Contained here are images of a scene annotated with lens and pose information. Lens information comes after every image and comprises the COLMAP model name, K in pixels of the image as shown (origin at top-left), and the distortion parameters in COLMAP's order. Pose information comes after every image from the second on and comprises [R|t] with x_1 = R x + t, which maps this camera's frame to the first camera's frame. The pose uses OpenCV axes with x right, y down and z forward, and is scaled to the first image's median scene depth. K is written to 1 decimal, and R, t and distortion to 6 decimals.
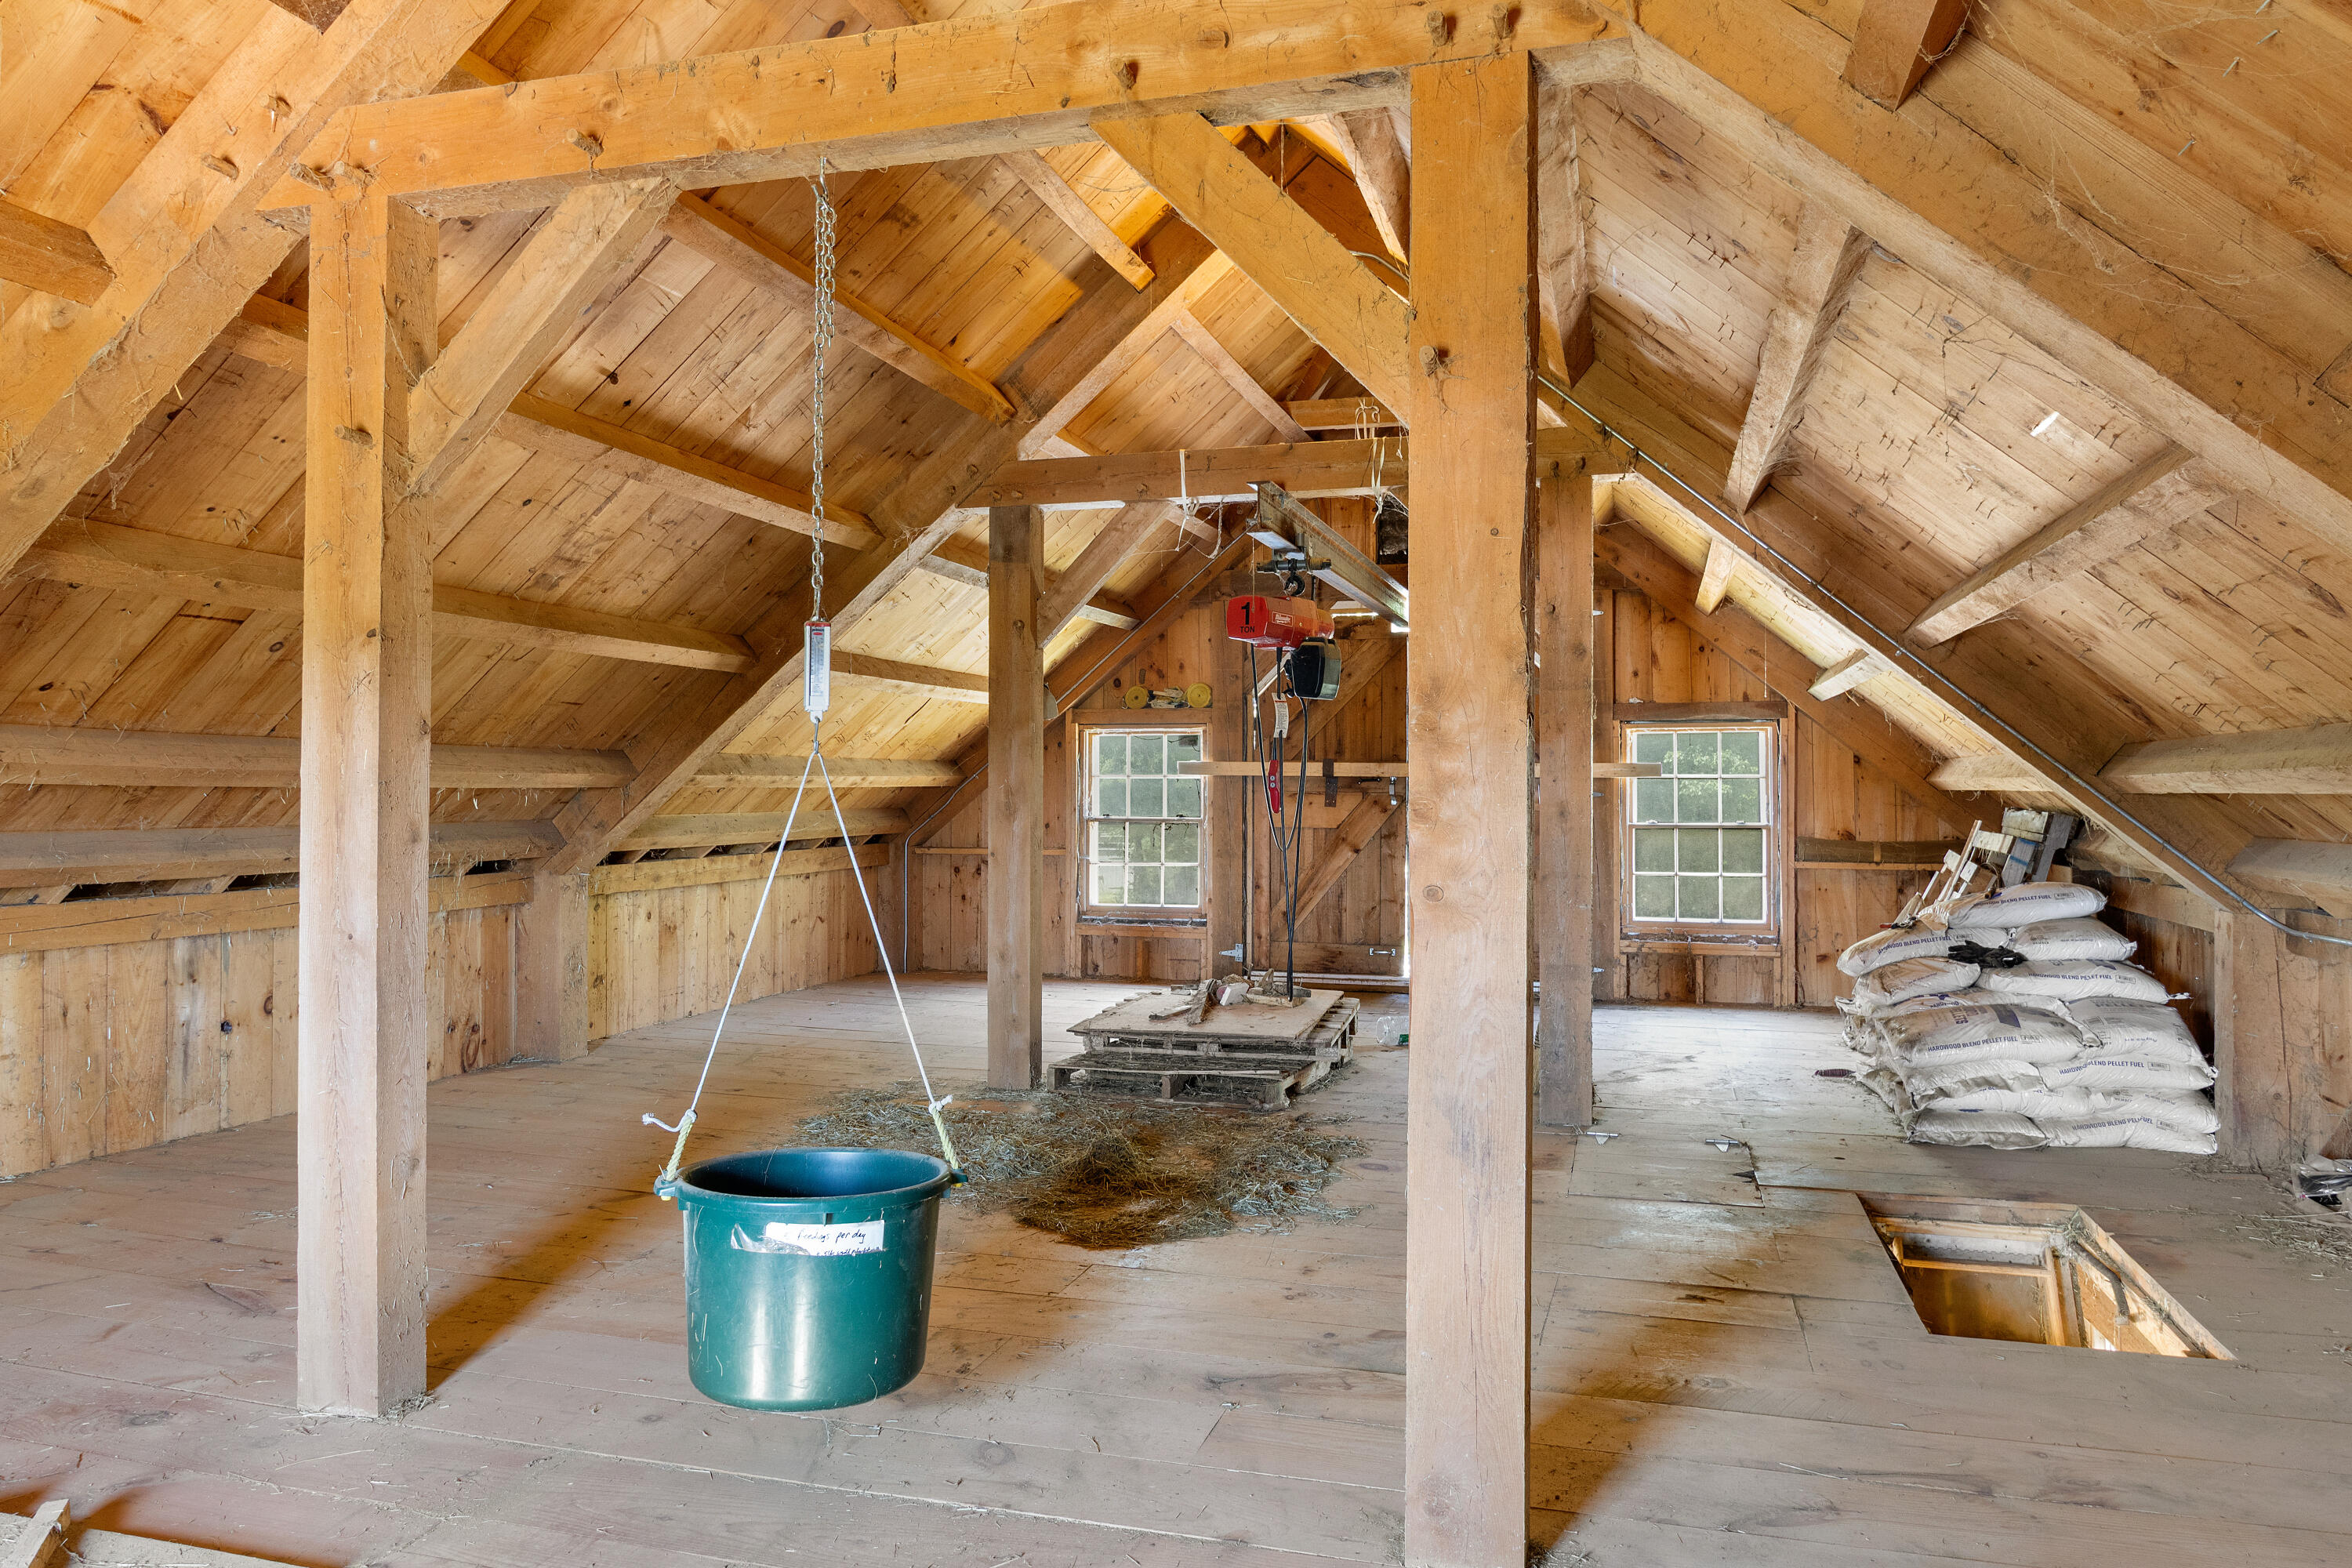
lens RADIAL K [[1553.7, 0, 1179.3], [0, 1553.7, 784.2], [0, 0, 1]] dist [-0.002164, -0.000028]
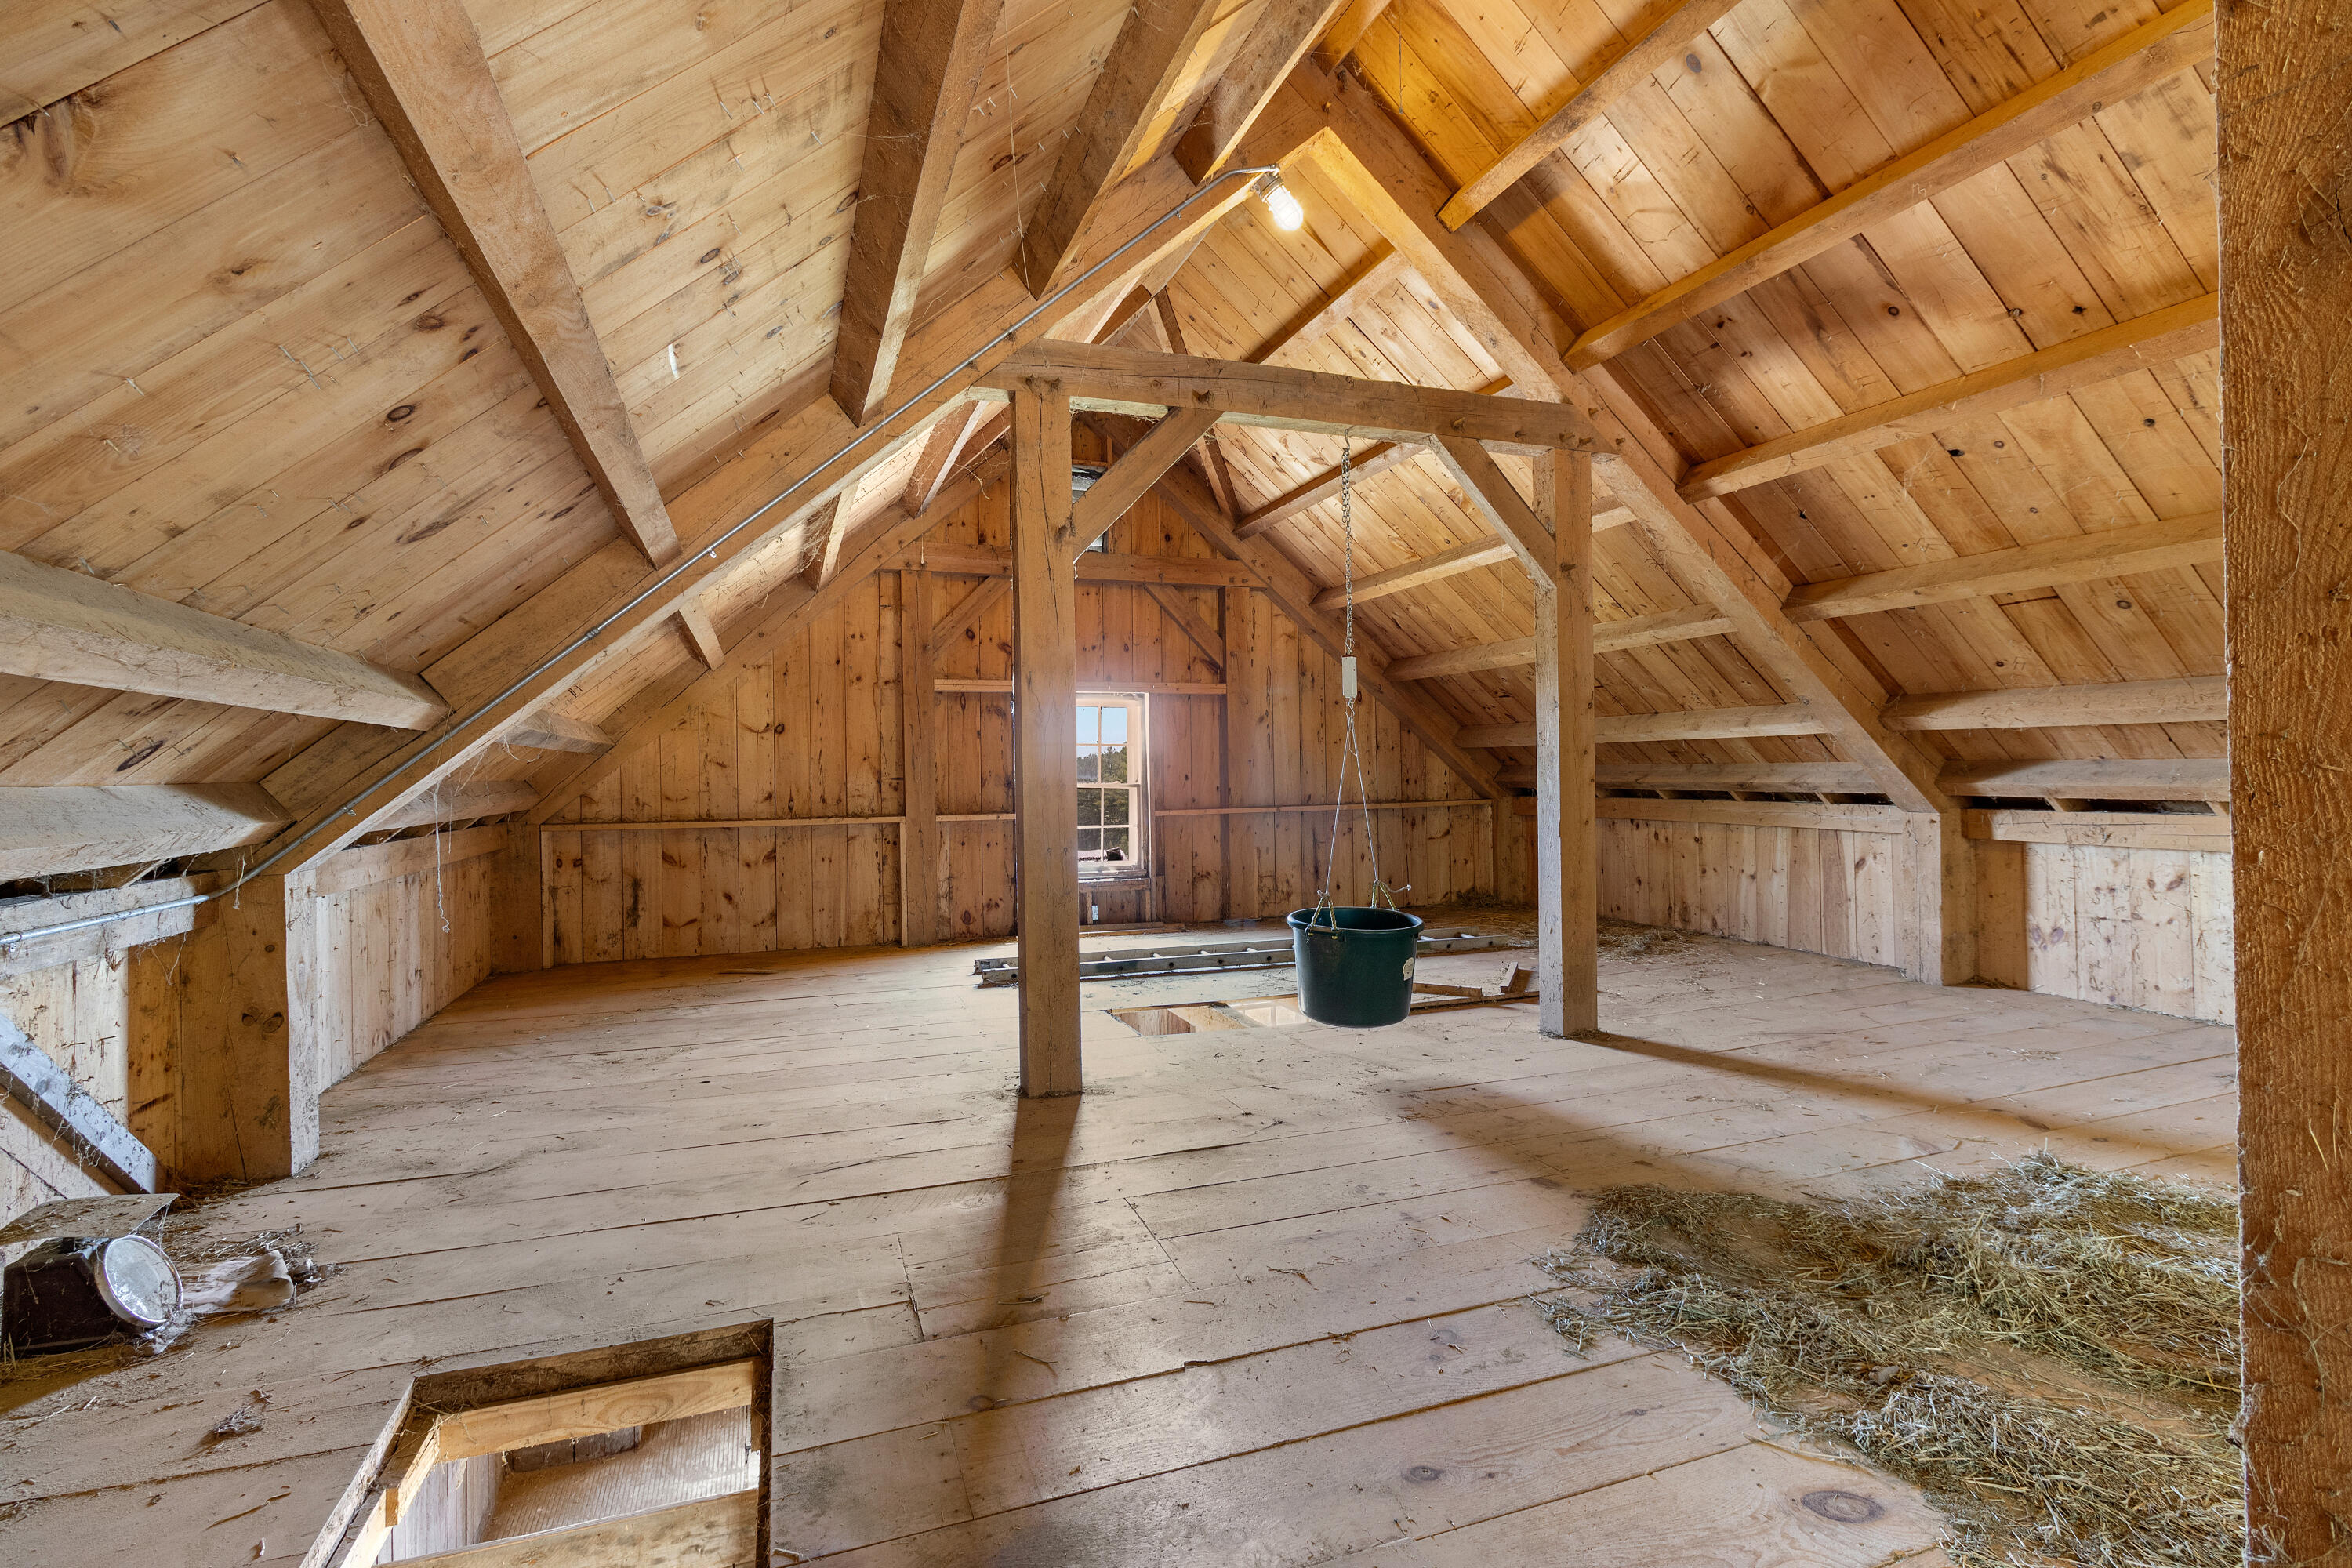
lens RADIAL K [[1094.9, 0, 1178.2], [0, 1094.9, 782.3], [0, 0, 1]] dist [-0.000915, 0.000192]
pose [[-0.804028, 0.008886, -0.594525, 0.617719], [0.016336, 0.999841, -0.007148, 0.053230], [0.594366, -0.015459, -0.804046, 1.526601]]
